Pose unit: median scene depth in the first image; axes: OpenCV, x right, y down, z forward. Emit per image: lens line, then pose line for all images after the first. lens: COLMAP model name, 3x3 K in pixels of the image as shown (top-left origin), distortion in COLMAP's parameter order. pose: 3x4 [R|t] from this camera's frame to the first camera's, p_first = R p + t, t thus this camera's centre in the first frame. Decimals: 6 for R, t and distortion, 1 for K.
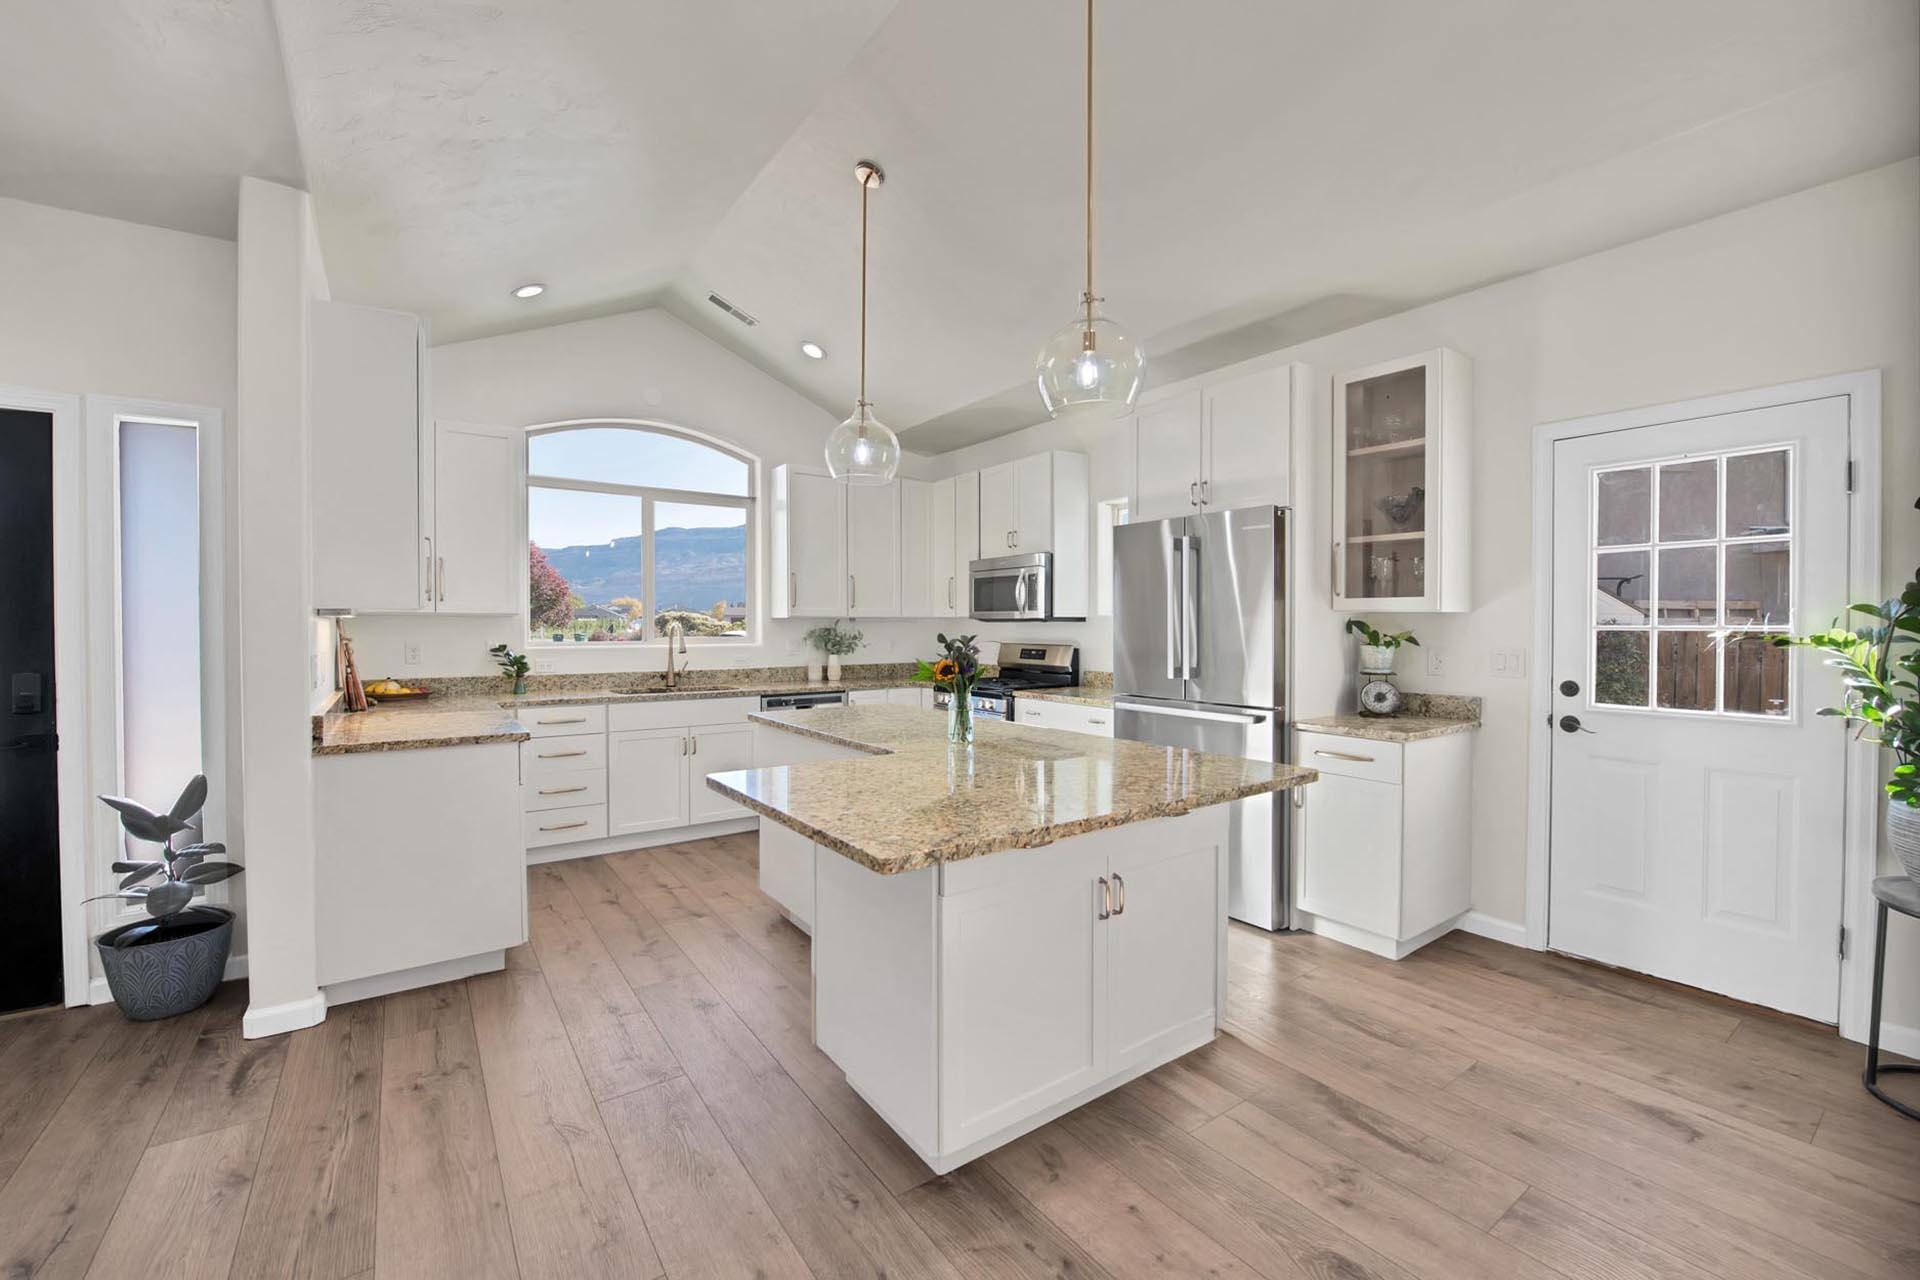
lens RADIAL K [[792.6, 0, 963.1], [0, 792.6, 634.3], [0, 0, 1]] dist [-0.020744, -0.000363]
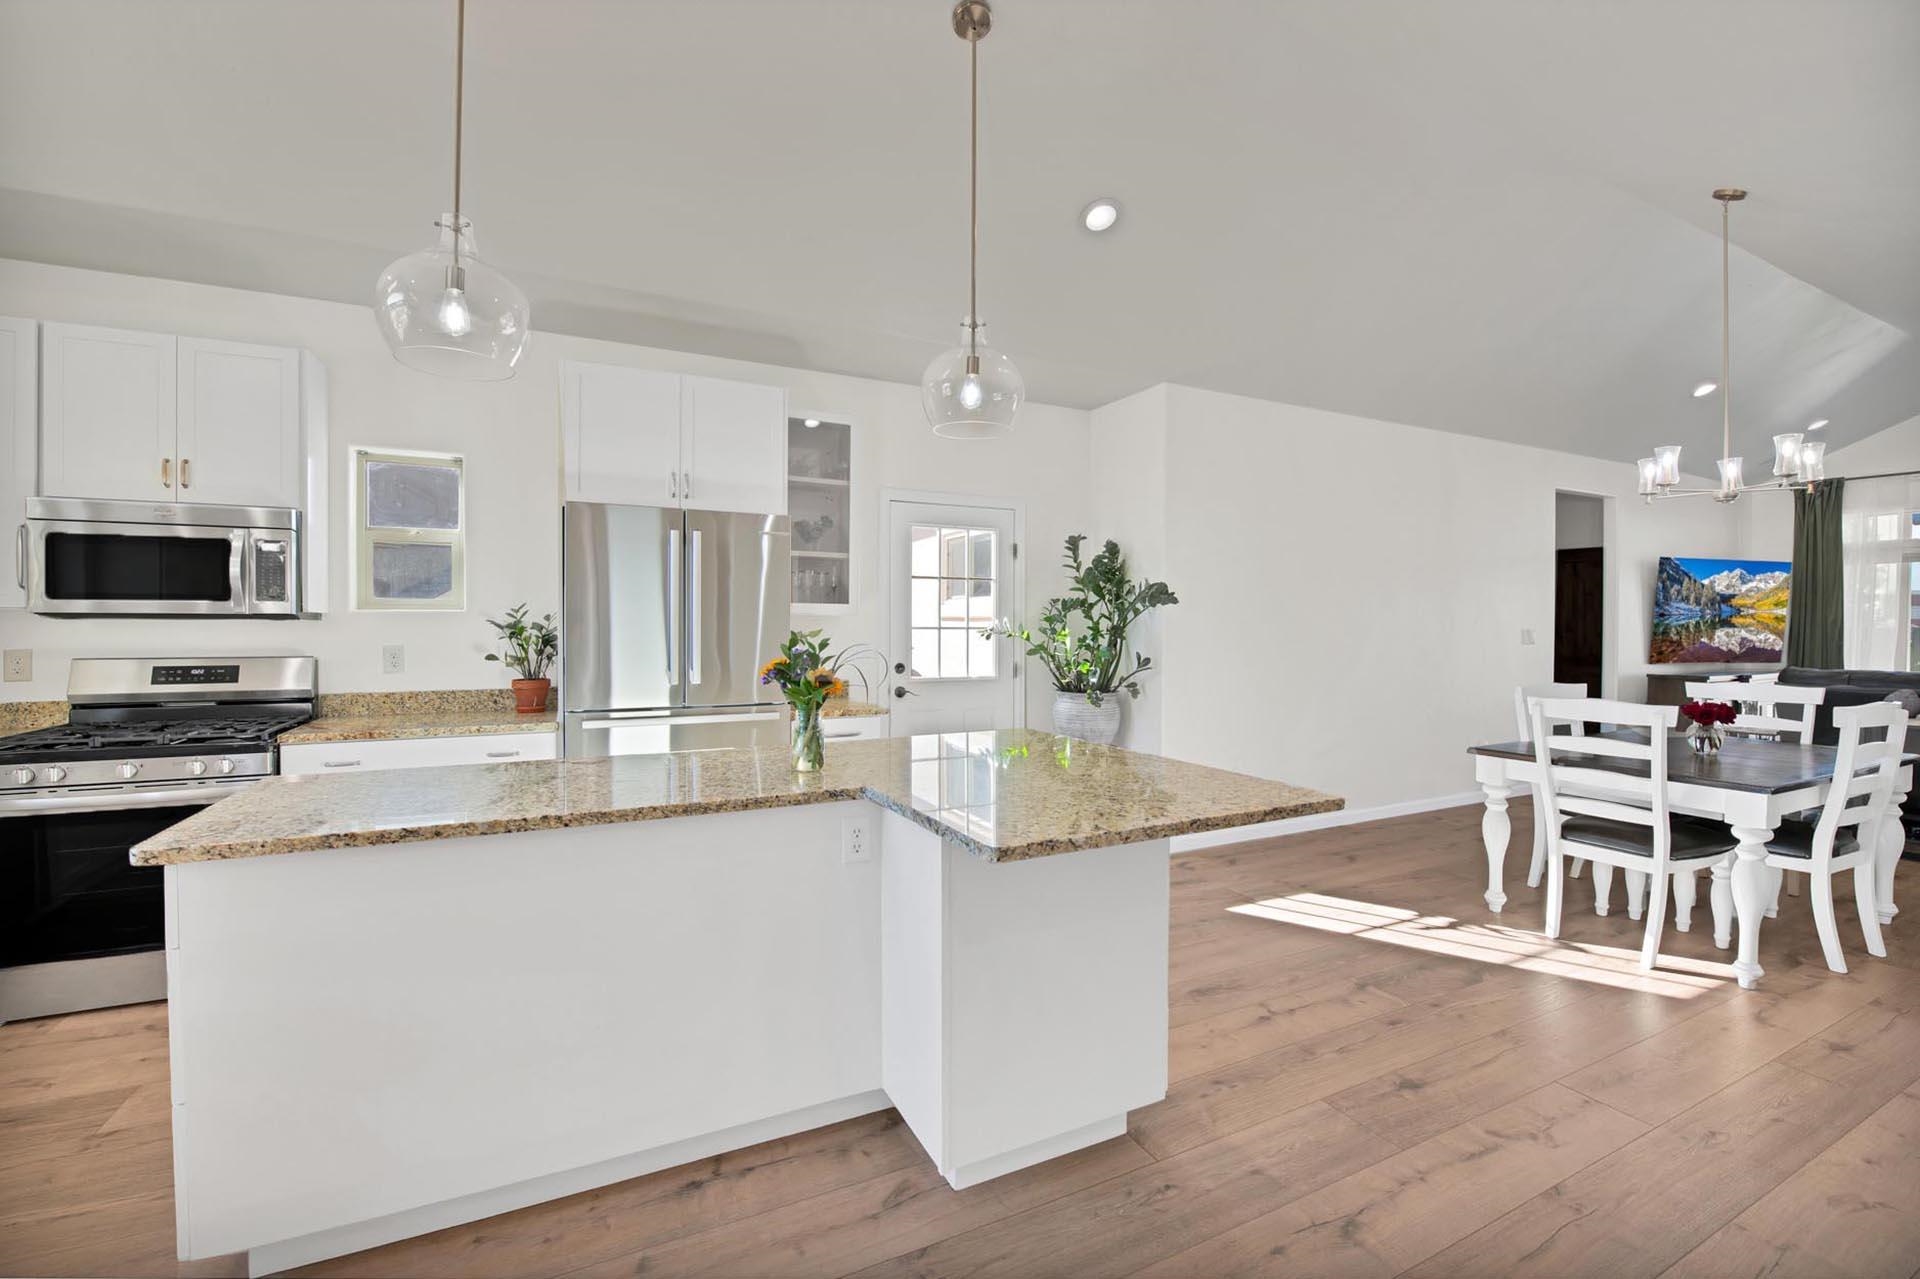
lens RADIAL K [[792.6, 0, 960.7], [0, 792.6, 634.0], [0, 0, 1]] dist [-0.020744, -0.000363]
pose [[0.167426, -0.006317, 0.985864, -0.412633], [0.011509, 0.999924, 0.004452, -0.001038], [-0.985817, 0.010601, 0.167486, 0.378961]]
